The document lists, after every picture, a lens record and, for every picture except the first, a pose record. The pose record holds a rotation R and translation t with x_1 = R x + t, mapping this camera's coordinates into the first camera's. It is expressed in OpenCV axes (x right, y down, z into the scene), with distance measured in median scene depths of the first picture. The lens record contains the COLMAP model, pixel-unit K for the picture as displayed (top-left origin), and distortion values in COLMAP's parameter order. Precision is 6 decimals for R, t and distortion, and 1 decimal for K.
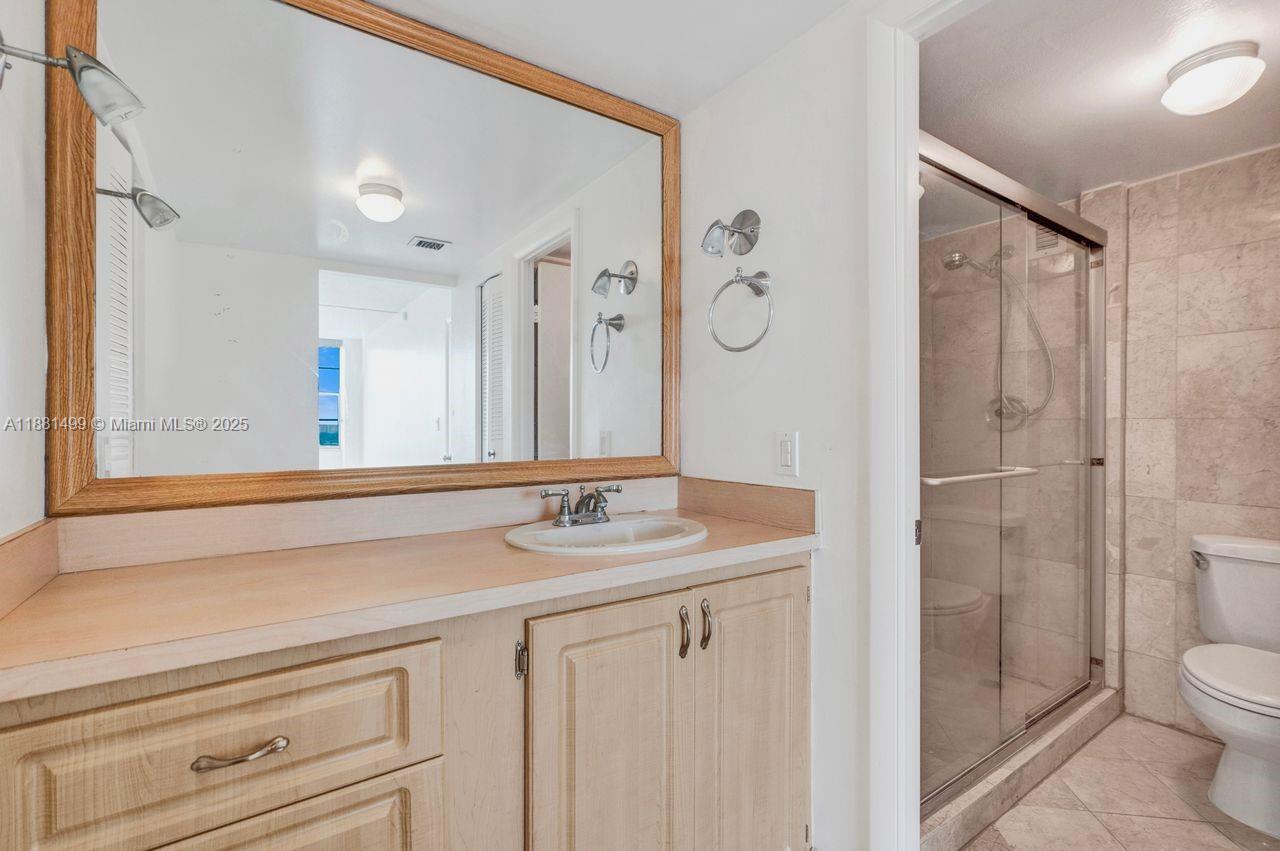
lens RADIAL K [[576.0, 0, 634.6], [0, 576.0, 430.1], [0, 0, 1]] dist [-0.003138, 0.000441]
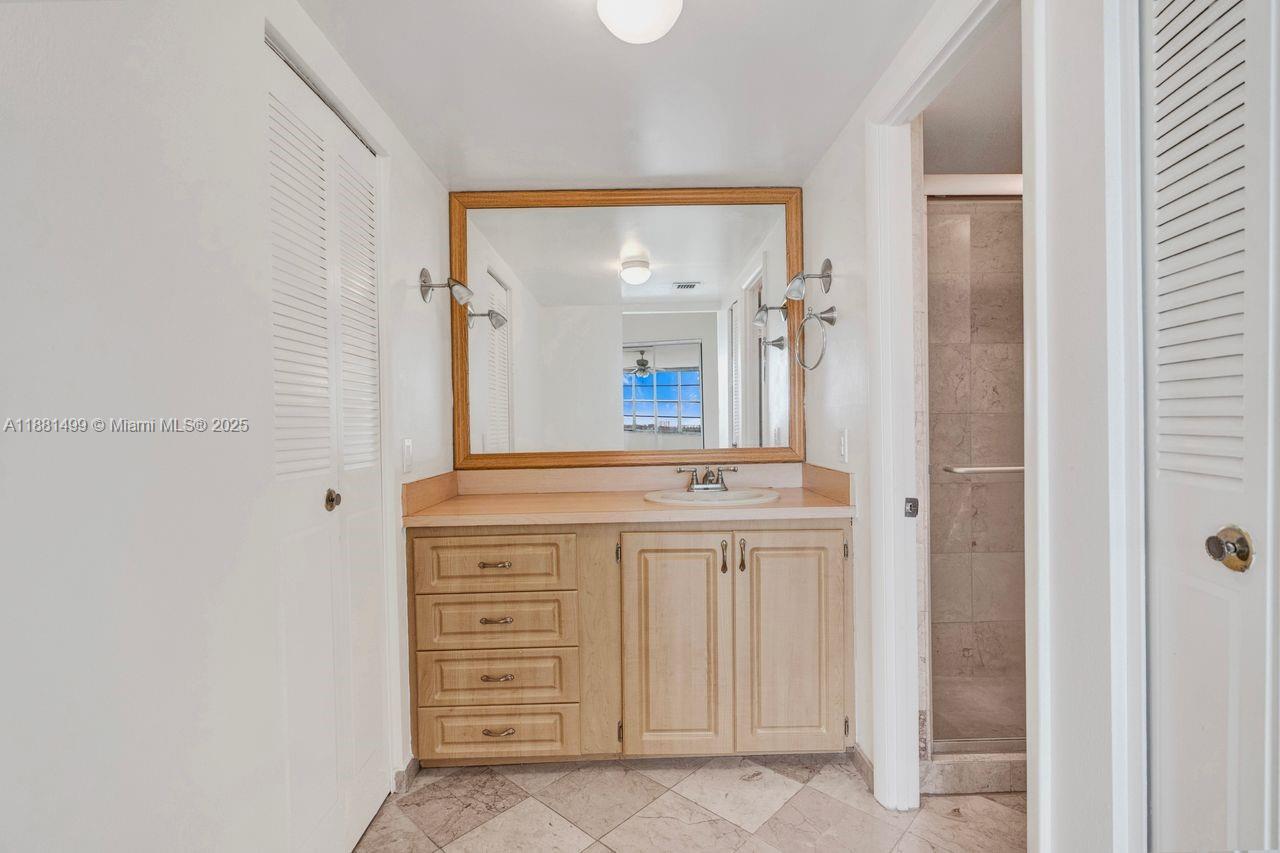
lens RADIAL K [[576.0, 0, 634.6], [0, 576.0, 431.1], [0, 0, 1]] dist [-0.003138, 0.000441]
pose [[0.829608, -0.005163, -0.558322, 0.769774], [0.013015, 0.999864, 0.010092, -0.015699], [0.558194, -0.015639, 0.829563, -0.451403]]
